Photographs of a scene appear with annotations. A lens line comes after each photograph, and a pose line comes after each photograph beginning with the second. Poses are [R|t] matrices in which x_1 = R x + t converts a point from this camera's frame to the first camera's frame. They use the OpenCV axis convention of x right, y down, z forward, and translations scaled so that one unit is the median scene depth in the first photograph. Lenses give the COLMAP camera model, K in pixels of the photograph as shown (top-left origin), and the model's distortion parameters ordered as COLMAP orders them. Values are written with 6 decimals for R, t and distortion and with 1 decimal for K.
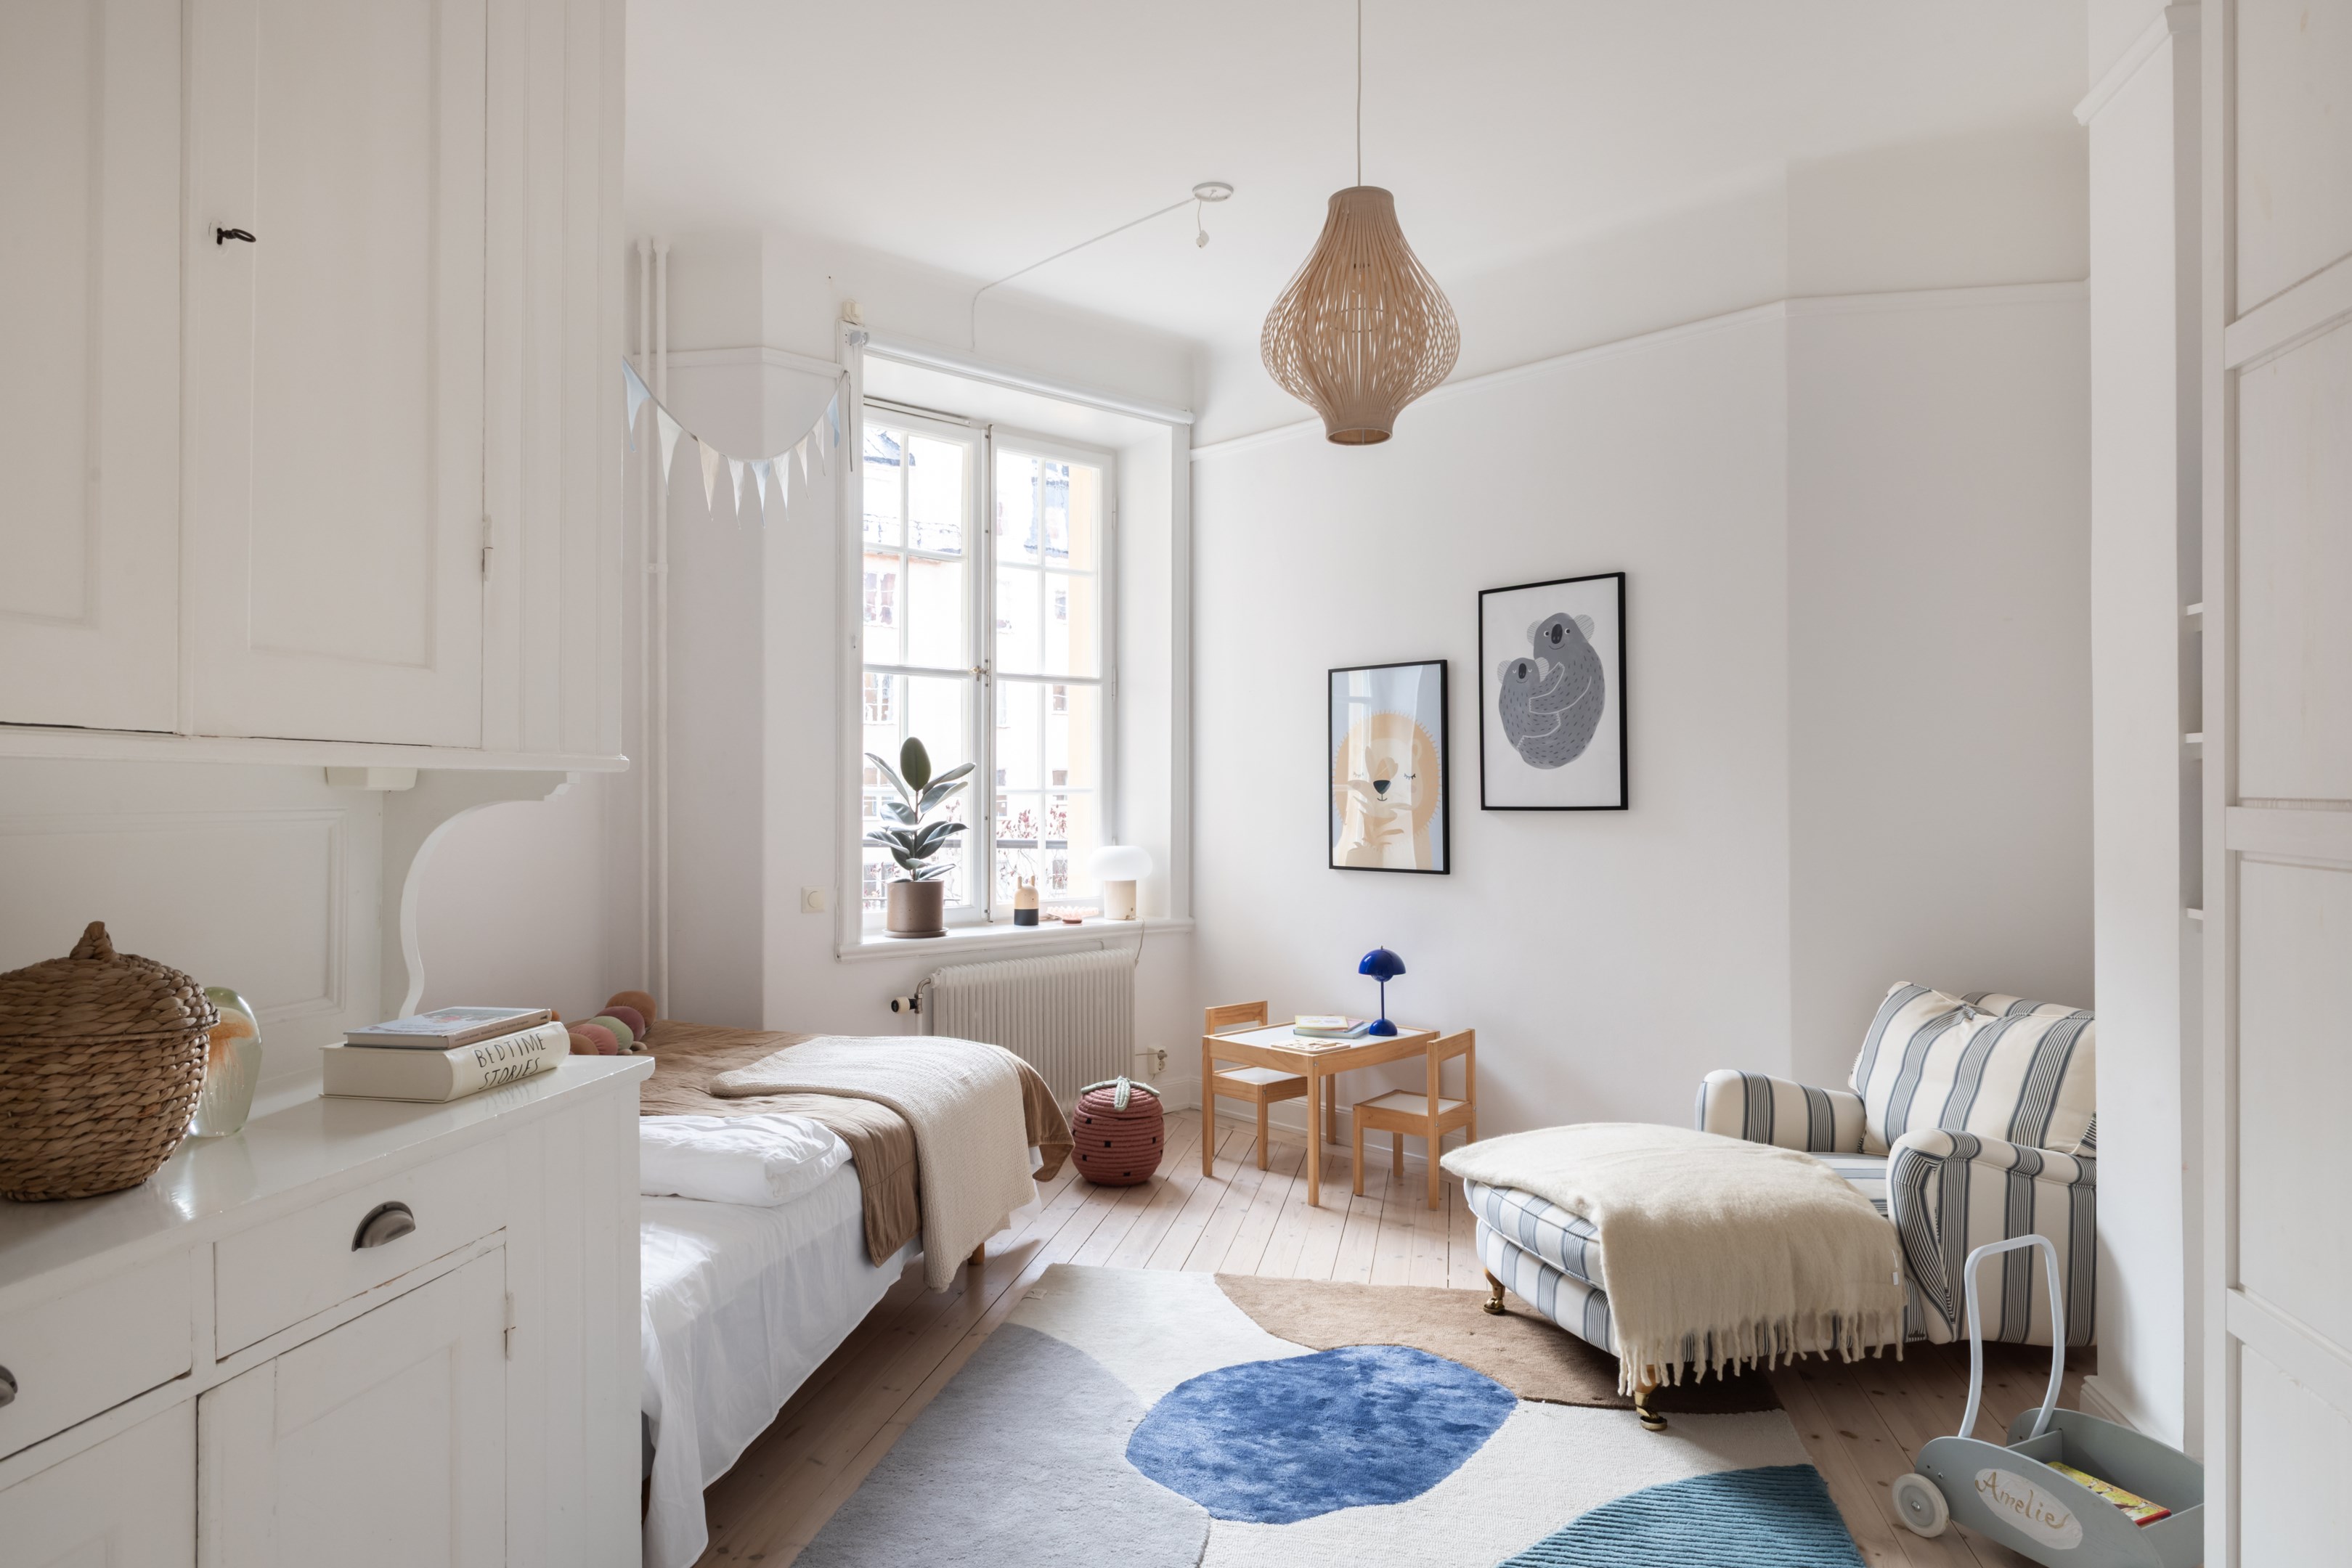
lens RADIAL K [[1421.9, 0, 1176.0], [0, 1421.9, 784.0], [0, 0, 1]] dist [-0.002058, 0.000285]
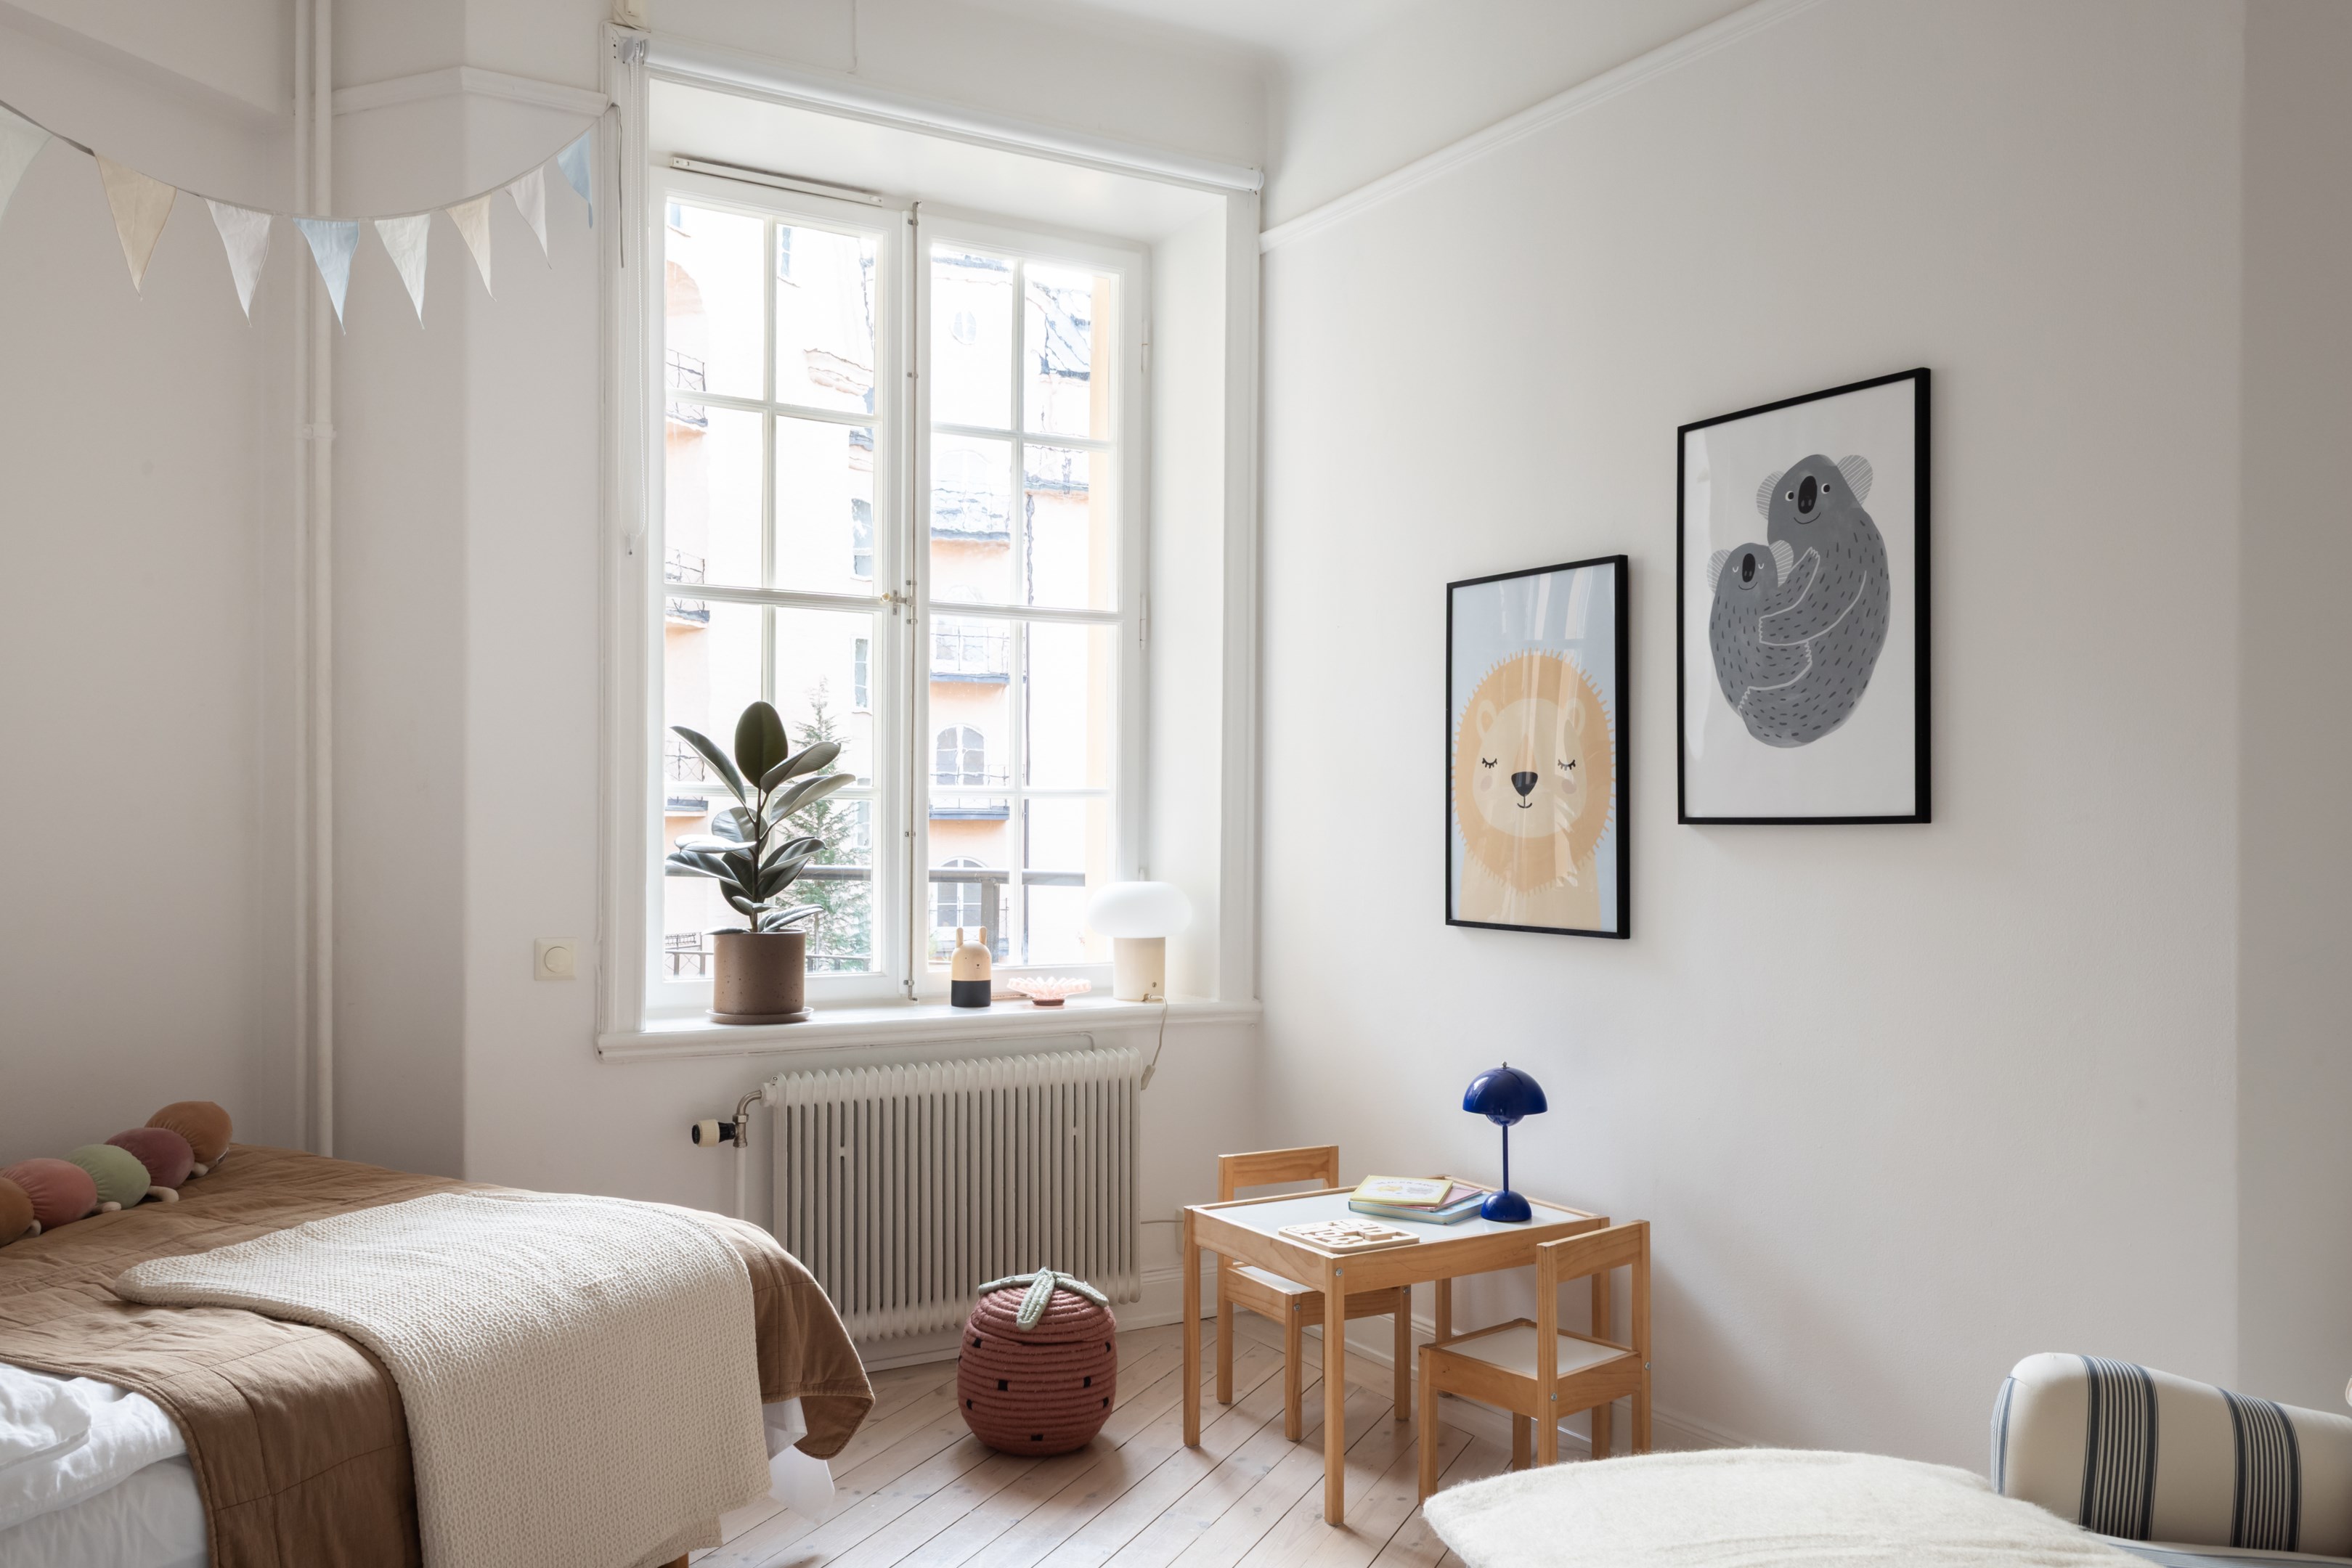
lens RADIAL K [[1885.5, 0, 1175.4], [0, 1885.5, 826.9], [0, 0, 1]] dist [0.005997, -0.009926]
pose [[0.977911, 0.007115, -0.208902, 0.174516], [-0.004636, 0.999913, 0.012356, 0.011321], [0.208972, -0.011114, 0.977859, 0.239794]]
